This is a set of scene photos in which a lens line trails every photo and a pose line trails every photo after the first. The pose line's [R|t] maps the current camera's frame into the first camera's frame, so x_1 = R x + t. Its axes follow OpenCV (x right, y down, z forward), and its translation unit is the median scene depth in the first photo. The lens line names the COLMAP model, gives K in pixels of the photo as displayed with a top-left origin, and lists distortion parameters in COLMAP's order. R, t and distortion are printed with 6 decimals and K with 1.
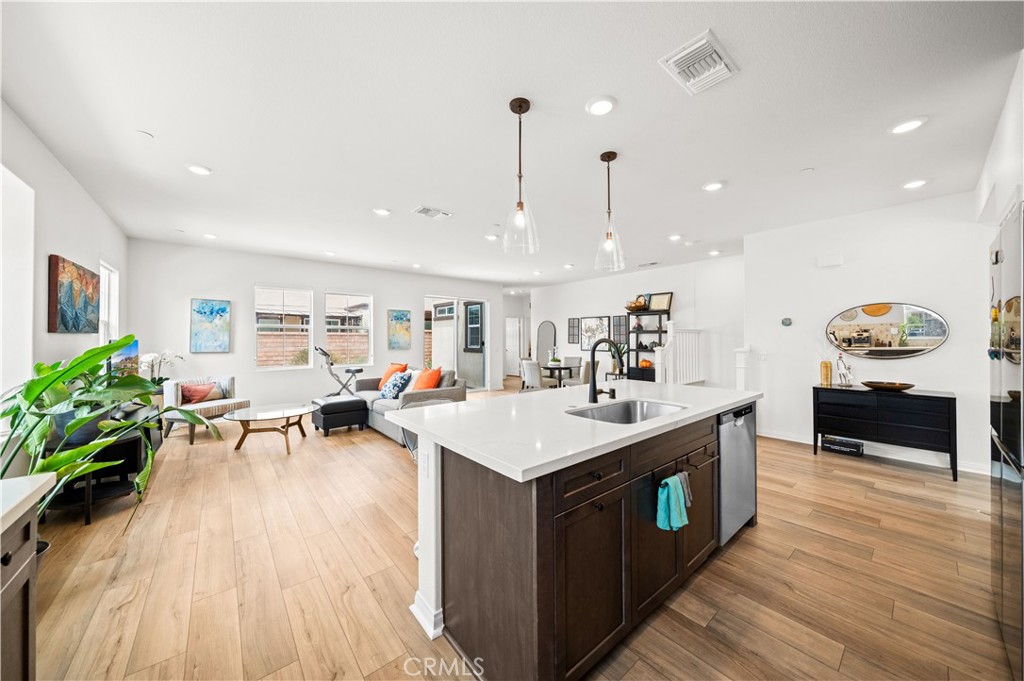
lens RADIAL K [[347.2, 0, 504.4], [0, 347.2, 336.4], [0, 0, 1]] dist [-0.006978, 0.000016]
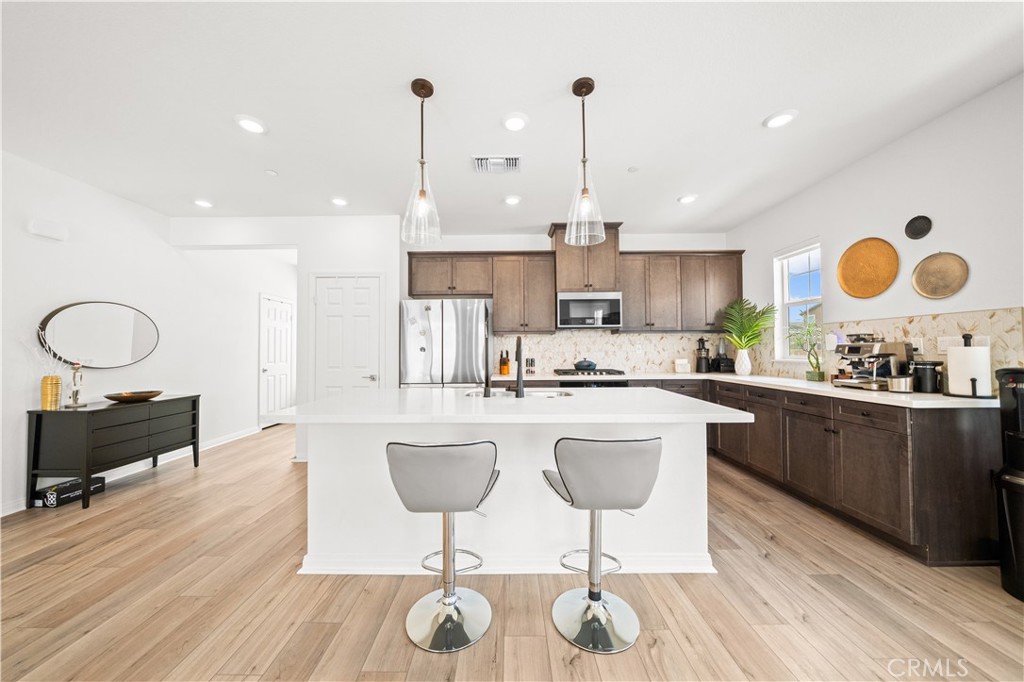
lens RADIAL K [[347.2, 0, 507.6], [0, 347.2, 343.1], [0, 0, 1]] dist [-0.006978, 0.000016]
pose [[-0.772223, 0.022936, 0.634938, -0.241179], [0.004767, 0.999529, -0.030309, 0.039088], [-0.635334, -0.020379, -0.771968, 1.164928]]
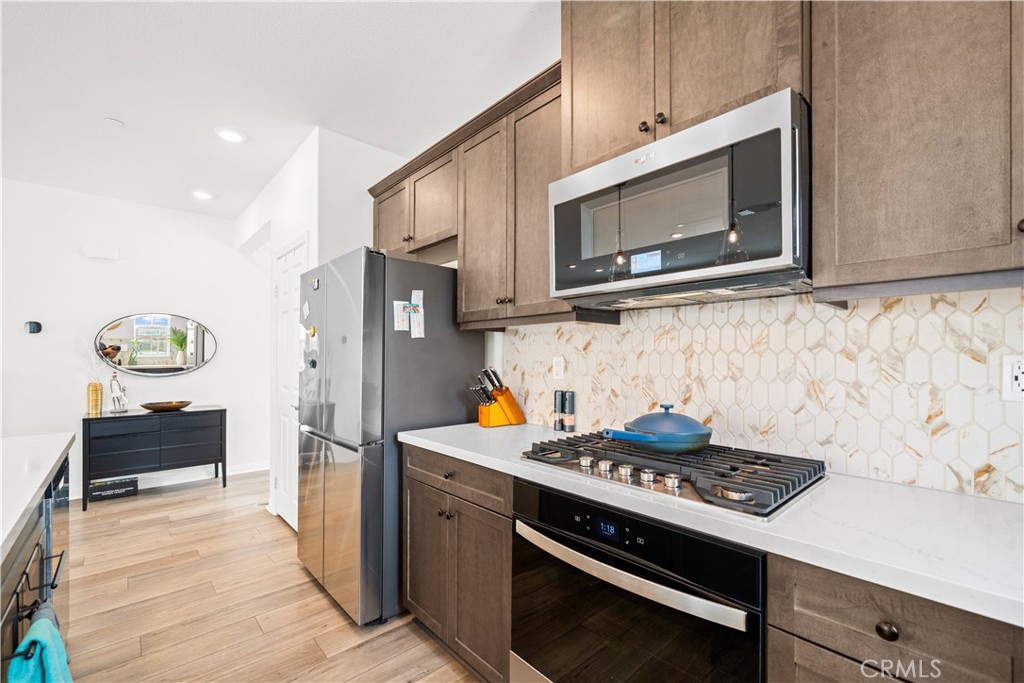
lens RADIAL K [[431.5, 0, 506.2], [0, 431.5, 358.5], [0, 0, 1]] dist [0.001415, -0.000235]
pose [[-0.048443, 0.002737, 0.998822, -0.068243], [-0.011145, 0.999933, -0.003281, 0.014895], [-0.998764, -0.011290, -0.048409, 0.180133]]
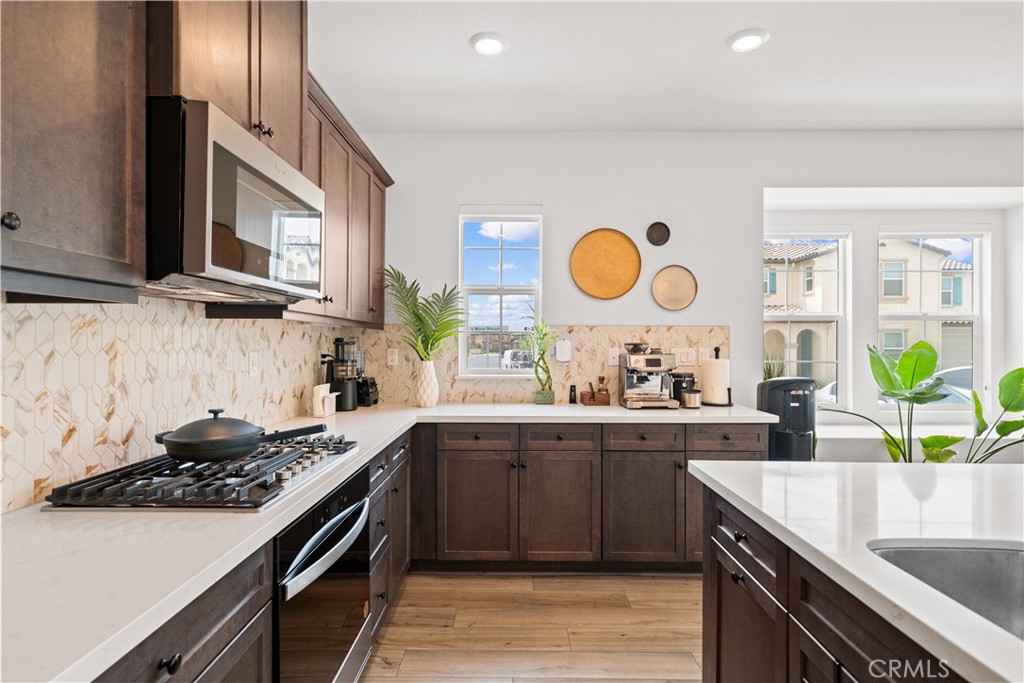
lens RADIAL K [[524.1, 0, 514.0], [0, 524.1, 341.0], [0, 0, 1]] dist [0.027523, -0.000010]
pose [[-0.642587, 0.000550, -0.766213, 0.546645], [0.008618, 0.999942, -0.006510, -0.000134], [0.766164, -0.010786, -0.642554, 0.525840]]
